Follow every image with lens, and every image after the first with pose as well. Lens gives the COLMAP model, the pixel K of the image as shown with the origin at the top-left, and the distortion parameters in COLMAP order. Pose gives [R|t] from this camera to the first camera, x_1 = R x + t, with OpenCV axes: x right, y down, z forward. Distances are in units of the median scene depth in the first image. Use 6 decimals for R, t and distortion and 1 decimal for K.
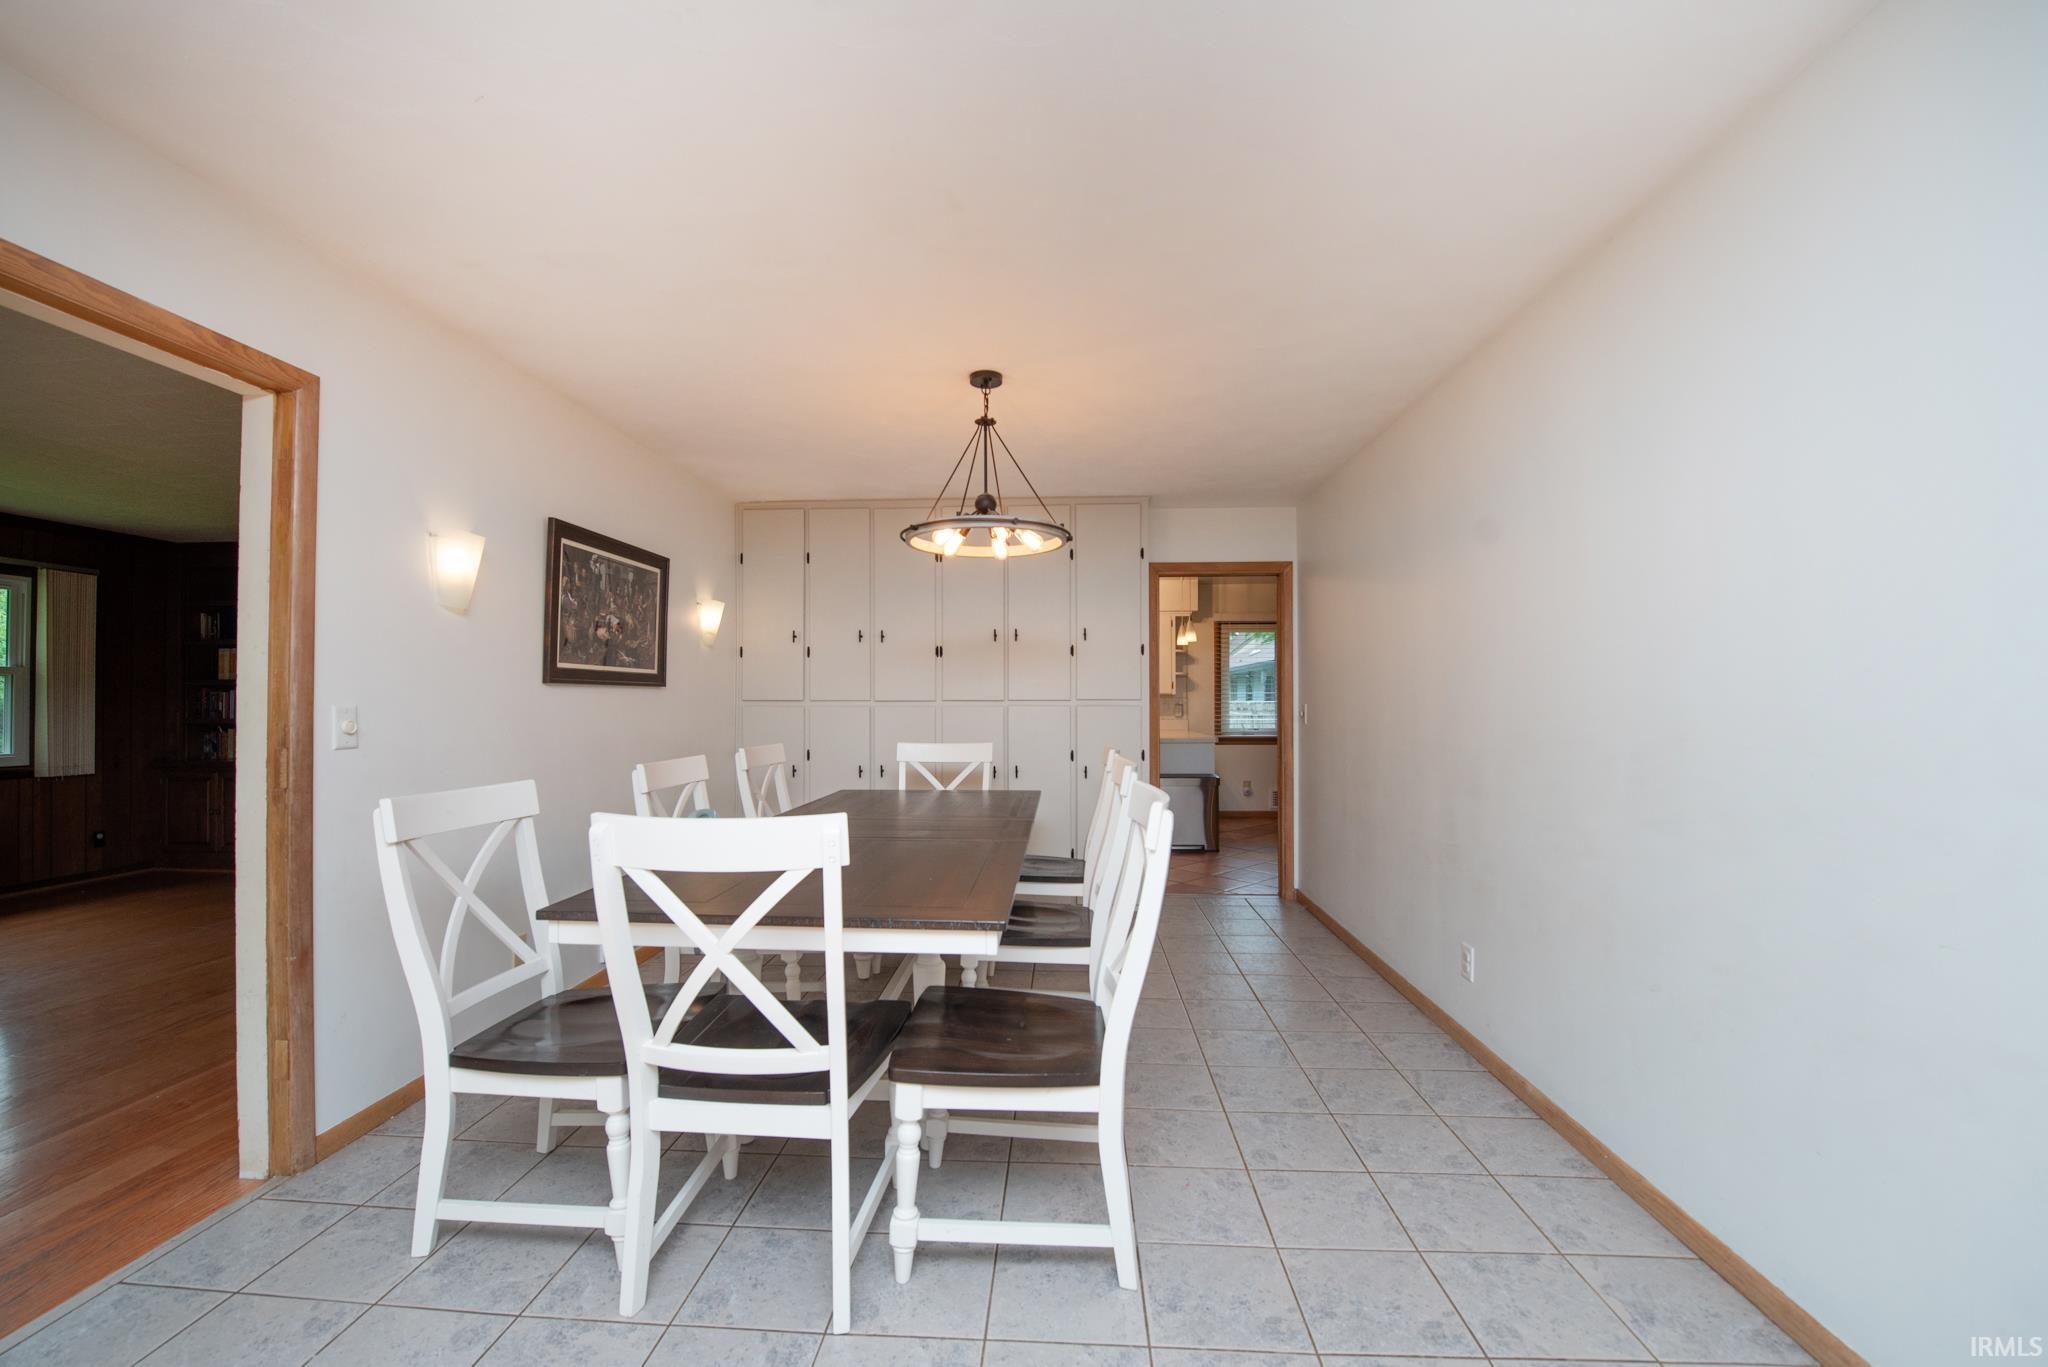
lens RADIAL K [[818.0, 0, 1025.1], [0, 818.0, 690.8], [0, 0, 1]] dist [-0.023466, 0.000022]
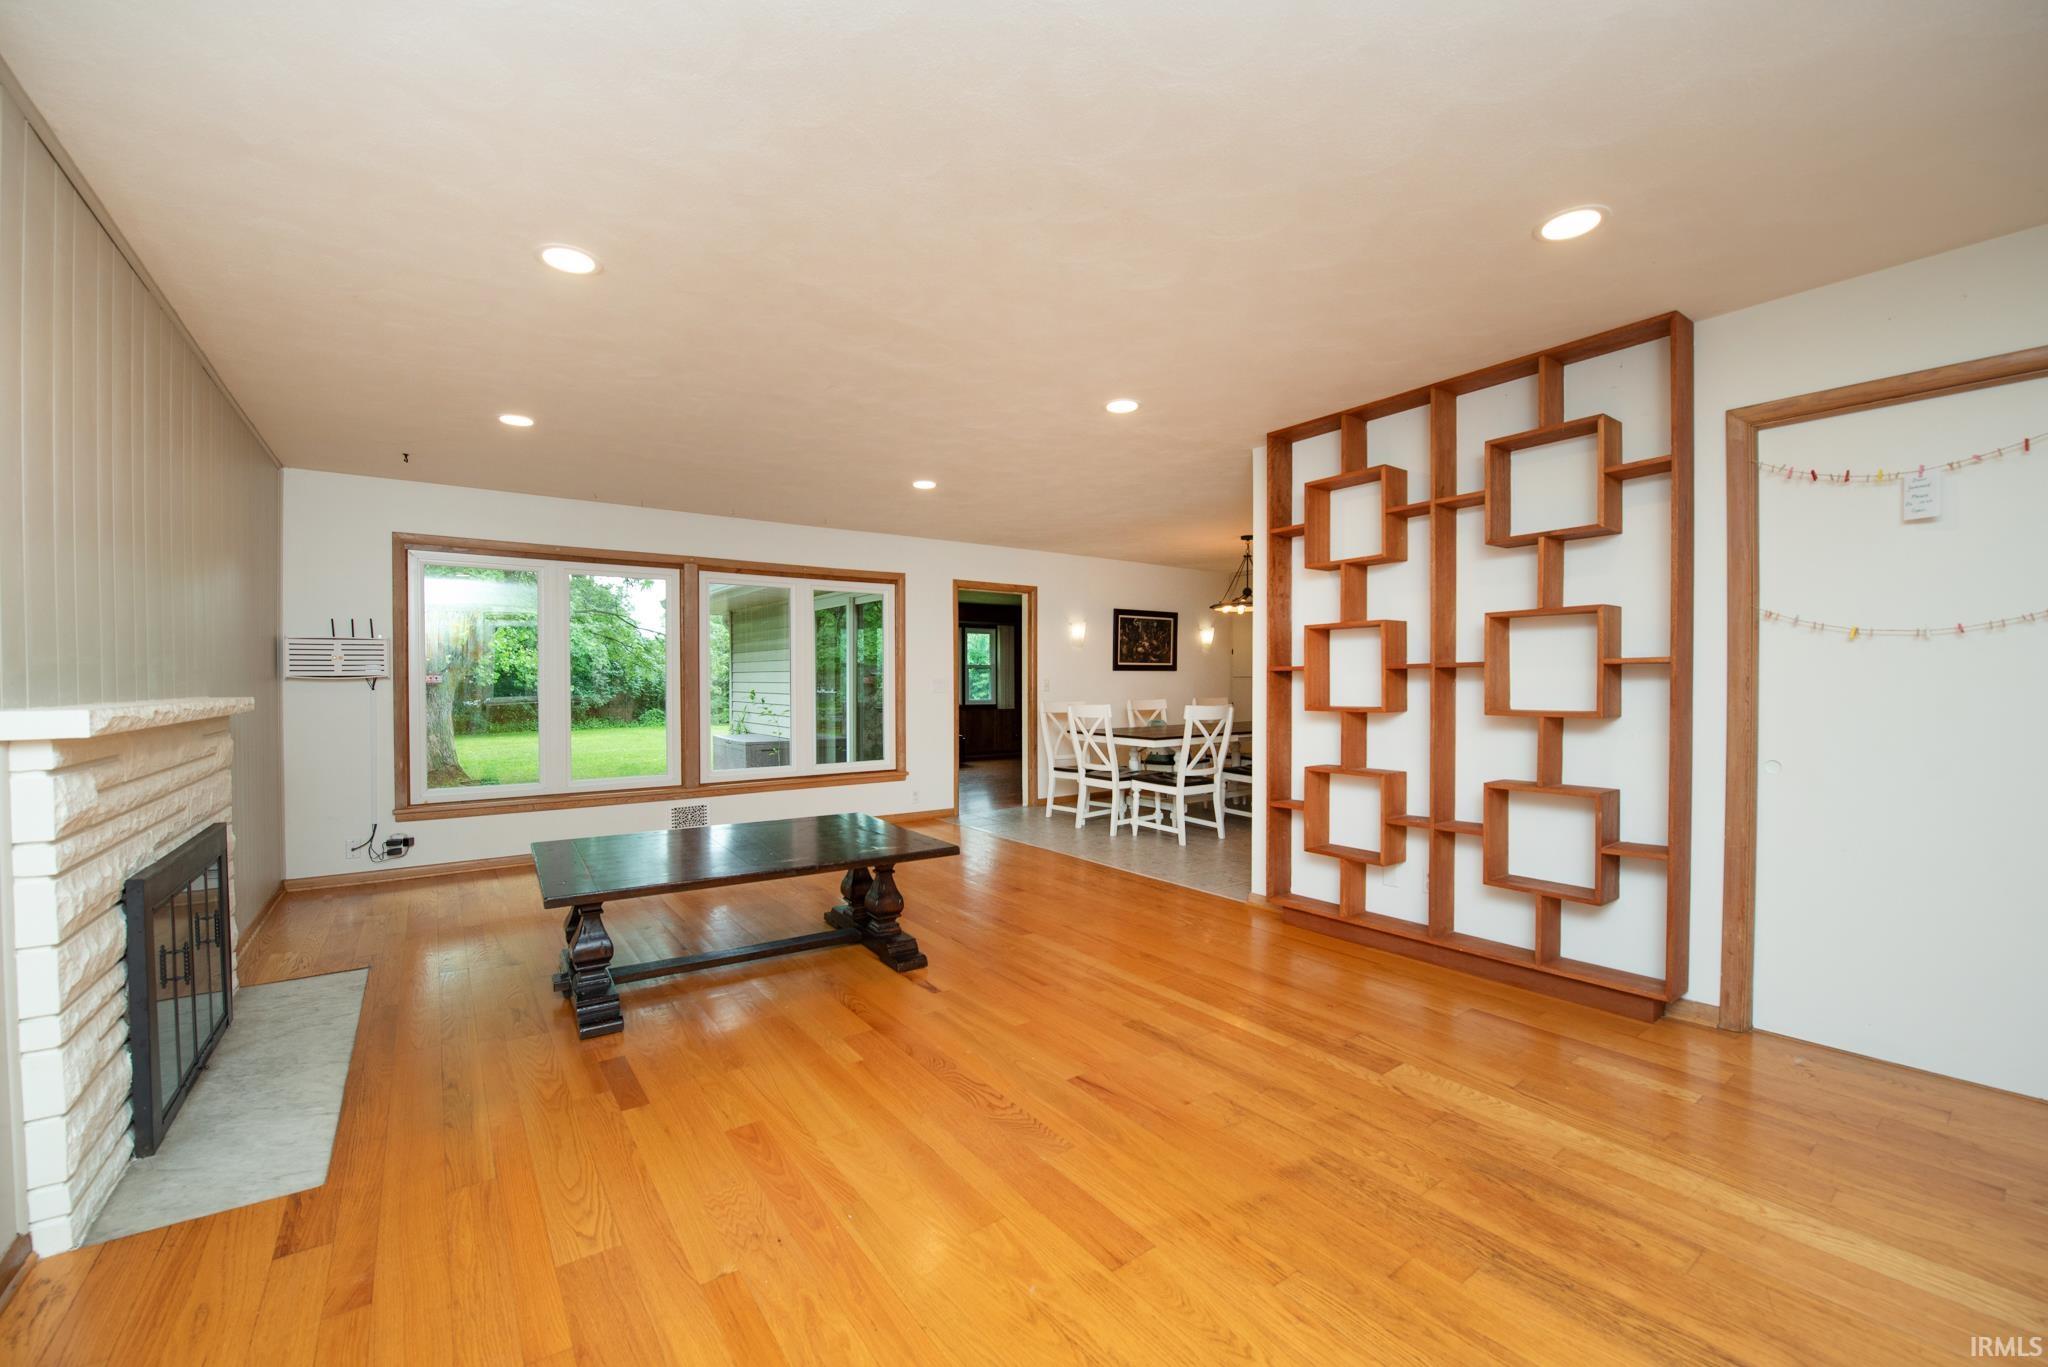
lens RADIAL K [[818.0, 0, 1025.1], [0, 818.0, 690.8], [0, 0, 1]] dist [-0.023466, 0.000022]
pose [[0.632816, 0.008354, -0.774257, 1.403739], [0.012190, 0.999710, 0.020749, -0.003261], [0.774206, -0.022569, 0.632531, -0.997612]]
